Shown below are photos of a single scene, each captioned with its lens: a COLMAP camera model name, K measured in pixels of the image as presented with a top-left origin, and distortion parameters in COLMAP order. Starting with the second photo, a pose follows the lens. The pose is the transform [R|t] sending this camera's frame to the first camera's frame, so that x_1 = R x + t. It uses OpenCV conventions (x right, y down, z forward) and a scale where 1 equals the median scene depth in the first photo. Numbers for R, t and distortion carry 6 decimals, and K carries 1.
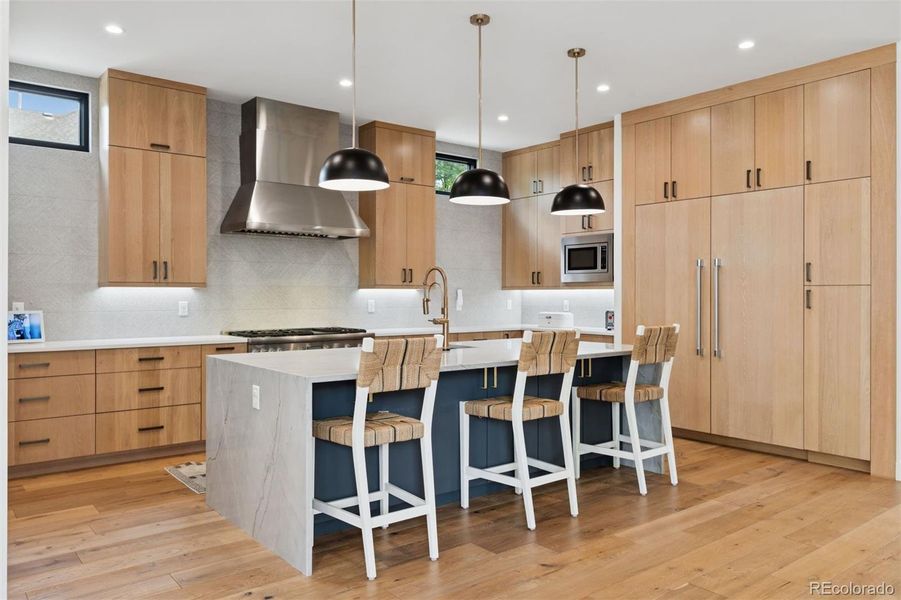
lens RADIAL K [[680.2, 0, 446.7], [0, 680.2, 288.0], [0, 0, 1]] dist [0.008850, -0.004663]
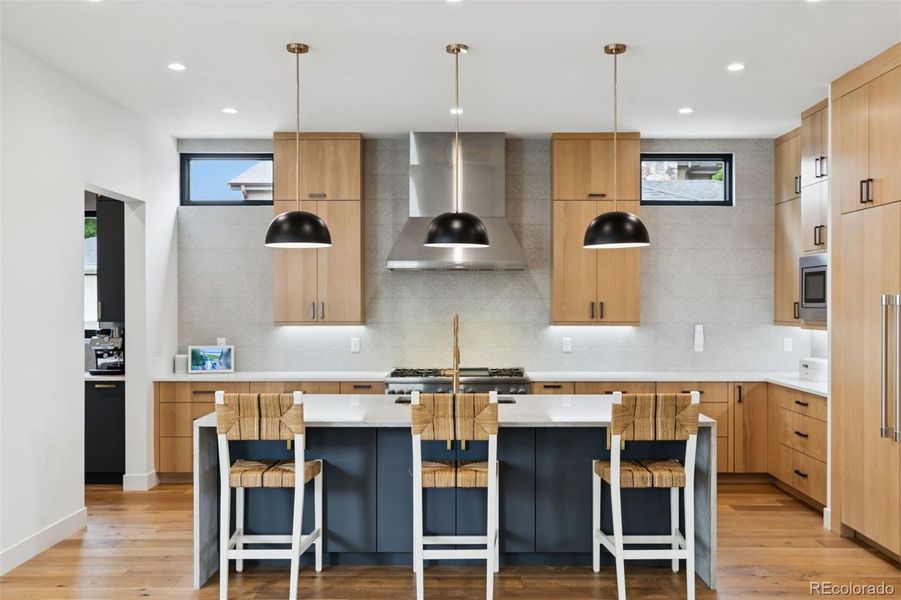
lens RADIAL K [[870.8, 0, 451.7], [0, 870.8, 307.6], [0, 0, 1]] dist [-0.005828, 0.000000]
pose [[0.775031, 0.001845, -0.631920, 0.618514], [0.007680, 0.999894, 0.012338, -0.045904], [0.631876, -0.014415, 0.774935, 0.064452]]
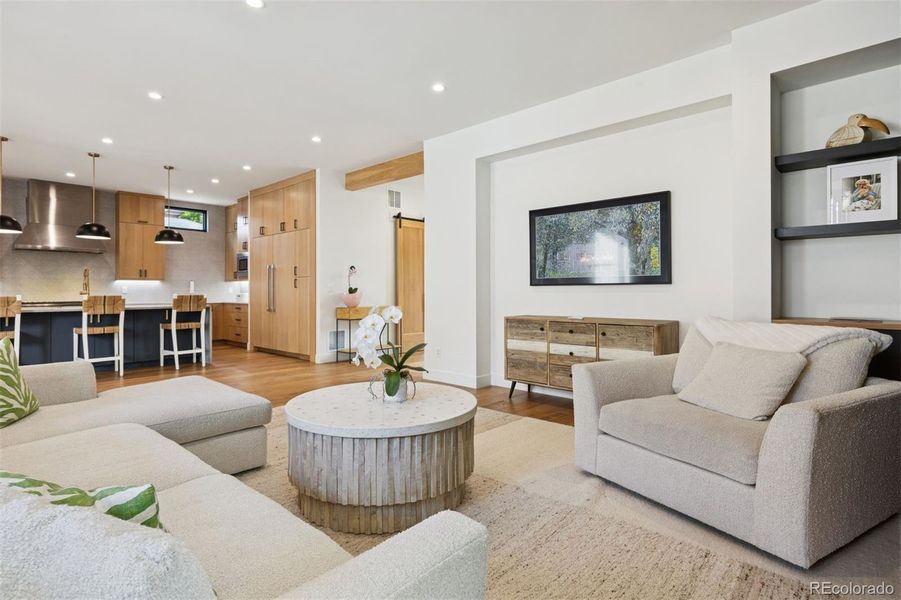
lens RADIAL K [[474.8, 0, 455.6], [0, 474.8, 286.3], [0, 0, 1]] dist [0.000686, 0.001034]
pose [[0.988149, -0.002750, 0.153471, 0.753046], [0.002783, 0.999996, -0.000003, 0.025183], [-0.153470, 0.000430, 0.988153, -0.535195]]
